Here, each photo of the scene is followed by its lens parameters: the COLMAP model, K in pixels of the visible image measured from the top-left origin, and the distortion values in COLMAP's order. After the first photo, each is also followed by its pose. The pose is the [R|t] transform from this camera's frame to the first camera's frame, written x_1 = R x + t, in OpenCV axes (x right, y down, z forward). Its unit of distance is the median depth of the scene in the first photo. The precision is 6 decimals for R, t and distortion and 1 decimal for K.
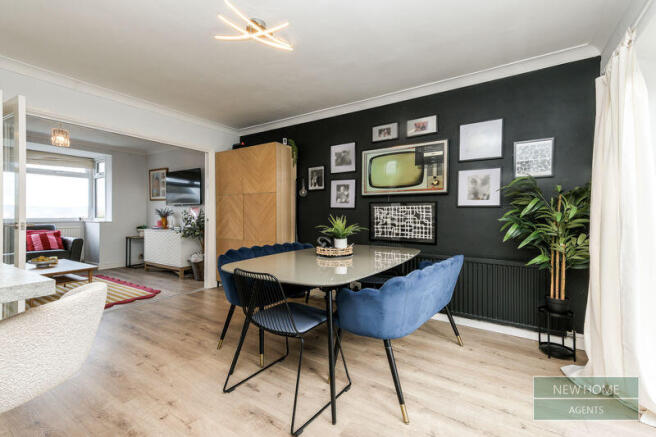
lens RADIAL K [[286.2, 0, 328.8], [0, 286.2, 216.3], [0, 0, 1]] dist [0.036886, -0.001858]
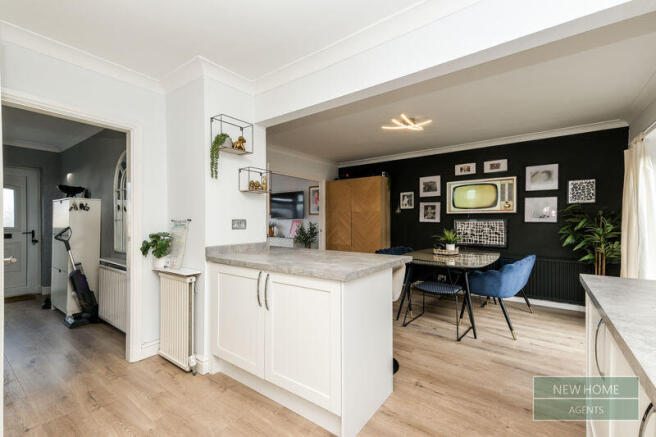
lens RADIAL K [[286.2, 0, 325.2], [0, 286.2, 223.9], [0, 0, 1]] dist [0.036886, -0.001858]
pose [[0.997378, -0.002728, -0.072317, -0.464333], [0.002813, 0.999995, 0.001074, -0.032256], [0.072314, -0.001275, 0.997381, -0.556126]]
